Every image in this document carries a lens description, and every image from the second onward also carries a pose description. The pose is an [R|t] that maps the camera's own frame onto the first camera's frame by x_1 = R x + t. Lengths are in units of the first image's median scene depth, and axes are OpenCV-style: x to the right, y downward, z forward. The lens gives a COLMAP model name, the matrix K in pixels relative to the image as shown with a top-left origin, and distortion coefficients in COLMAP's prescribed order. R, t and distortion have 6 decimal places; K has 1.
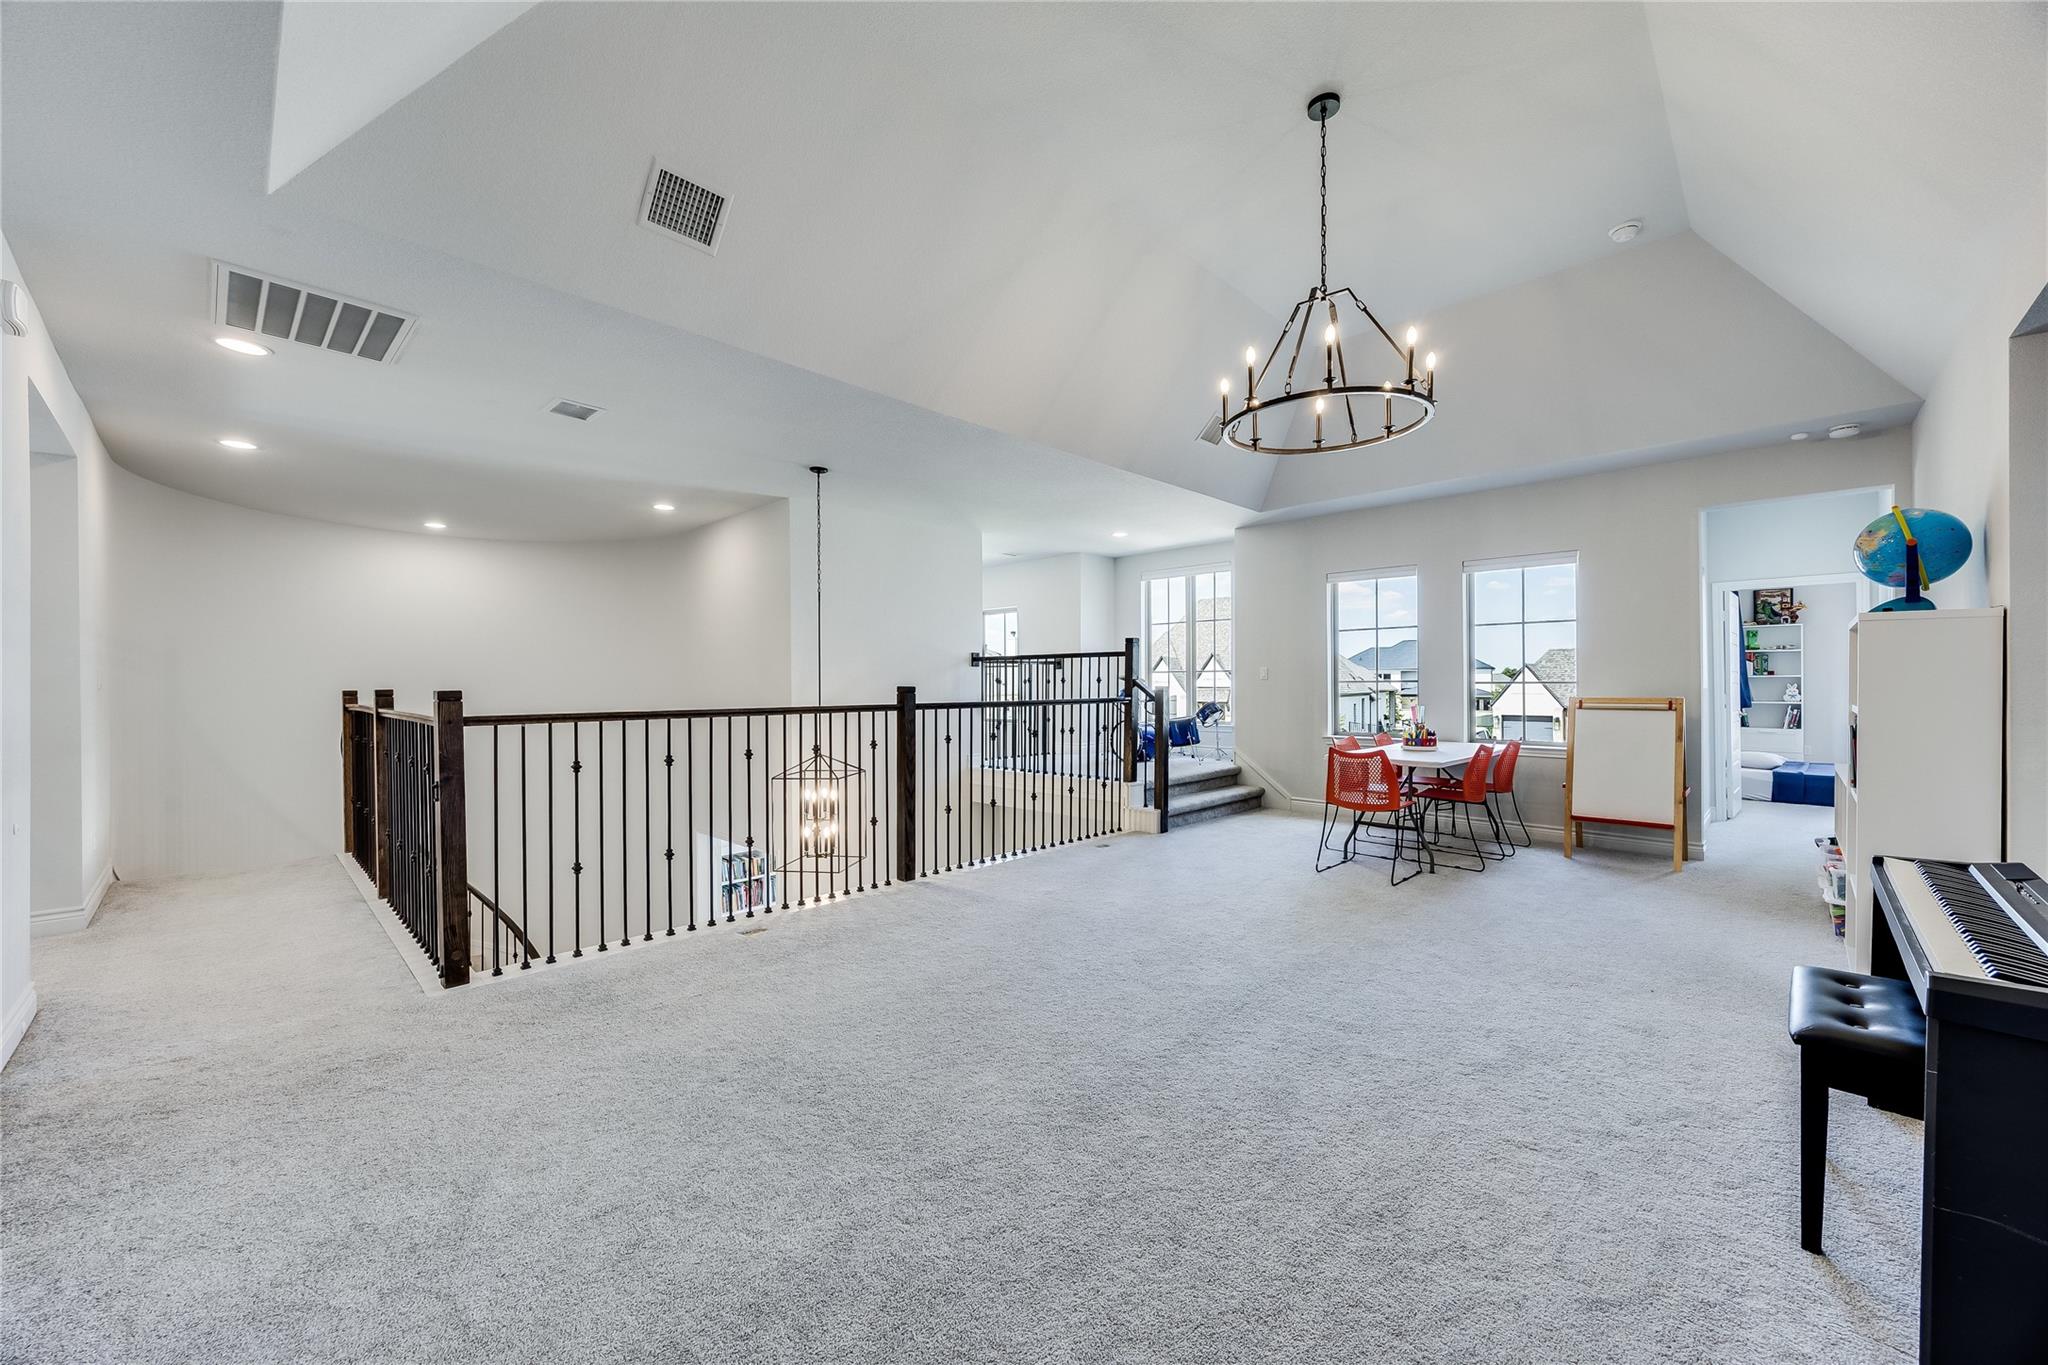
lens RADIAL K [[776.7, 0, 1017.7], [0, 776.7, 690.3], [0, 0, 1]] dist [-0.000512, 0.000031]
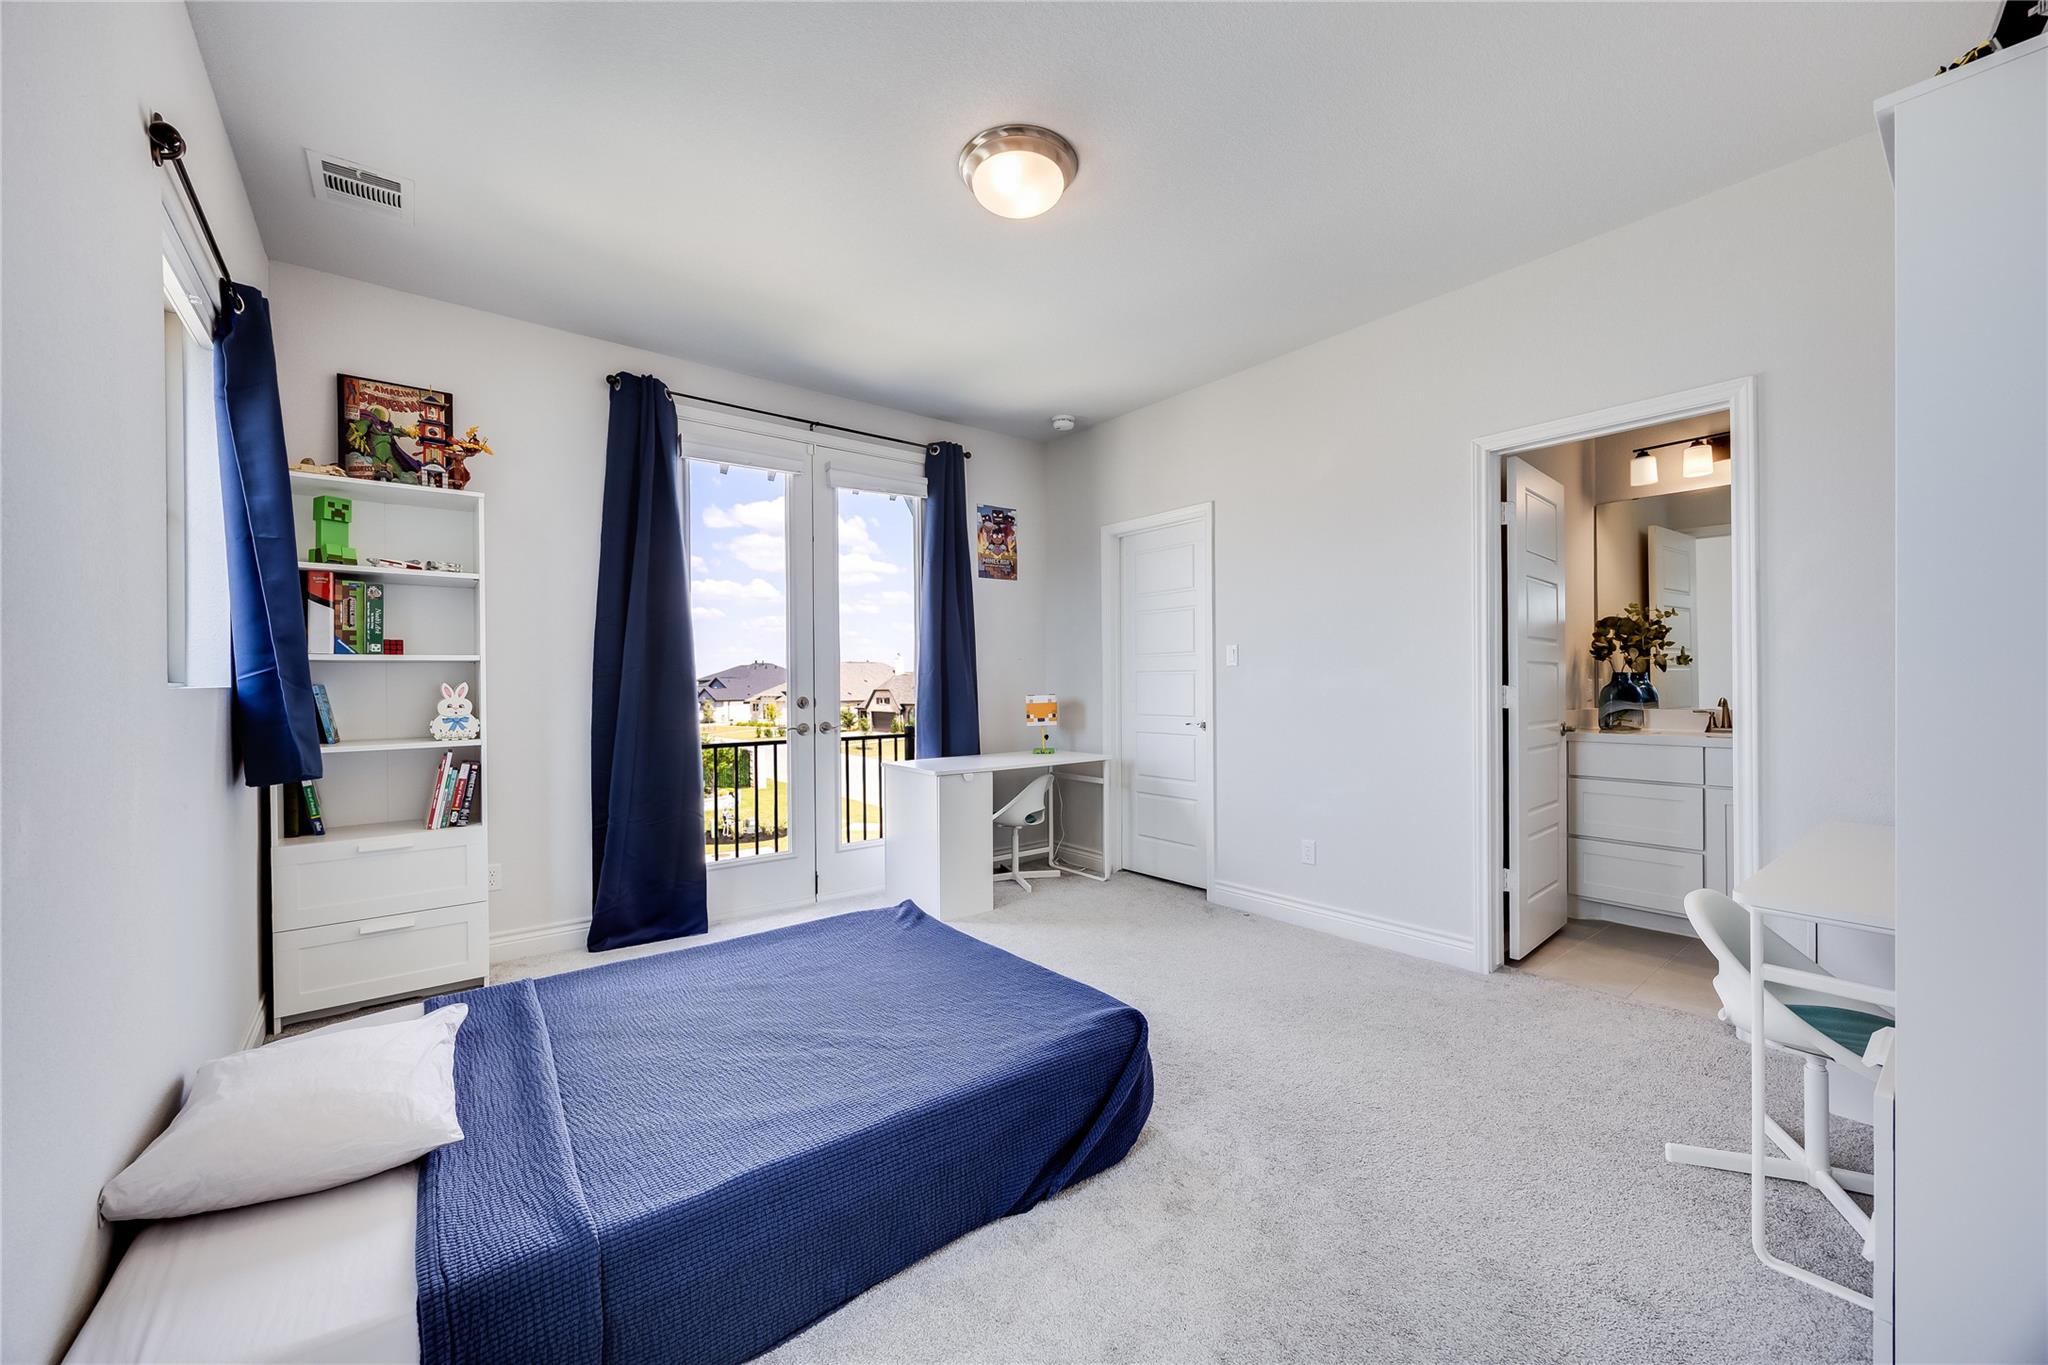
lens RADIAL K [[776.7, 0, 1017.7], [0, 776.7, 690.3], [0, 0, 1]] dist [-0.000512, 0.000031]
pose [[0.130267, -0.001224, 0.991478, 0.708671], [0.009203, 0.999958, 0.000025, -0.003380], [-0.991436, 0.009121, 0.130273, 0.726108]]
